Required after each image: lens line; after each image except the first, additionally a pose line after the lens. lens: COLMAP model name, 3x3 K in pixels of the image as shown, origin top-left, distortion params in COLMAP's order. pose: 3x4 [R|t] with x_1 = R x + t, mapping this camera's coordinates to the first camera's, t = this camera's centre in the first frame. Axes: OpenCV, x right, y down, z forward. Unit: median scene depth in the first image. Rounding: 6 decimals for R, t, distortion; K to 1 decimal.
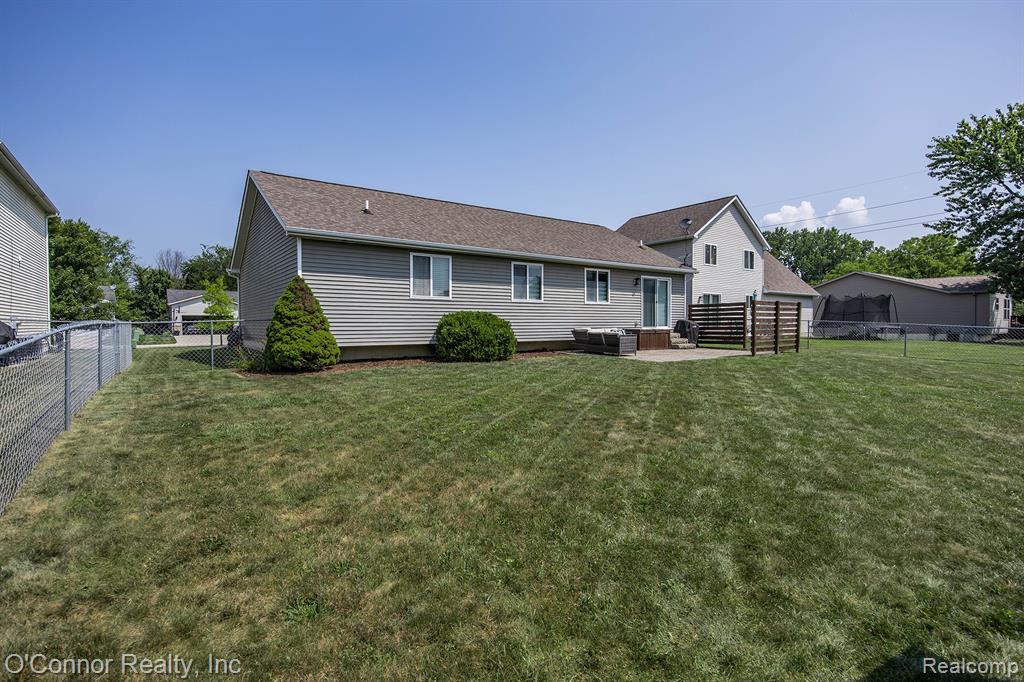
lens RADIAL K [[509.9, 0, 514.7], [0, 509.9, 338.7], [0, 0, 1]] dist [0.001032, -0.000168]
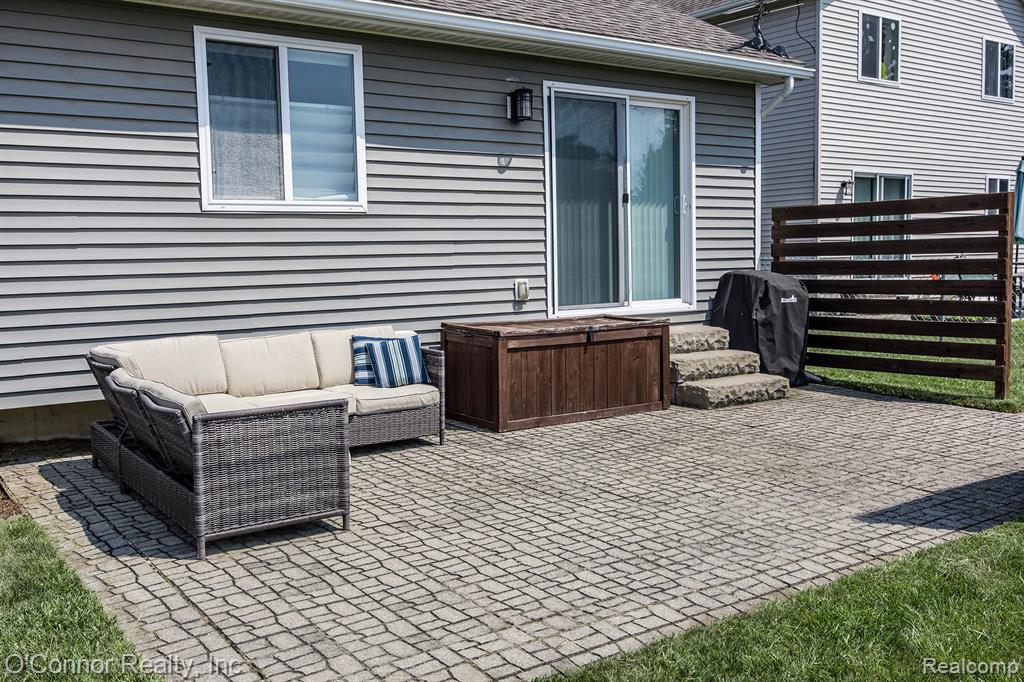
lens RADIAL K [[964.5, 0, 513.5], [0, 964.5, 335.0], [0, 0, 1]] dist [-0.010007, 0.000000]
pose [[0.999813, -0.010621, -0.016173, 0.259936], [0.011580, 0.998108, 0.060386, -0.040558], [0.015501, -0.060562, 0.998044, 0.614412]]
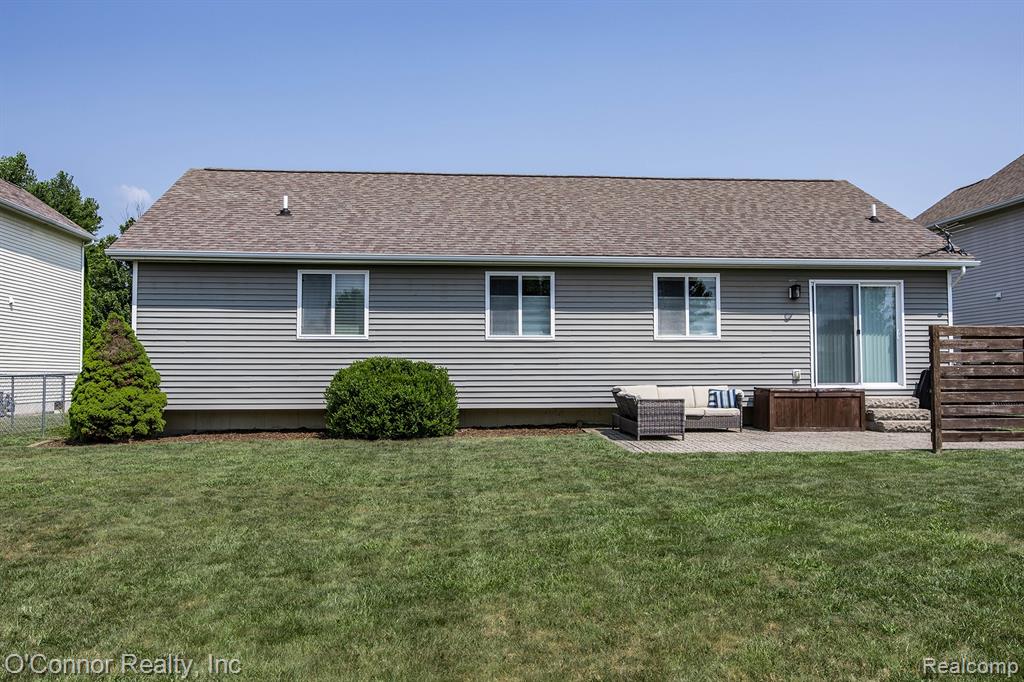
lens RADIAL K [[930.4, 0, 513.8], [0, 930.4, 334.2], [0, 0, 1]] dist [0.008981, 0.003312]
pose [[0.851696, -0.021336, -0.523601, 0.514139], [-0.015273, 0.997736, -0.065499, -0.008111], [0.523813, 0.063782, 0.849442, 0.093953]]
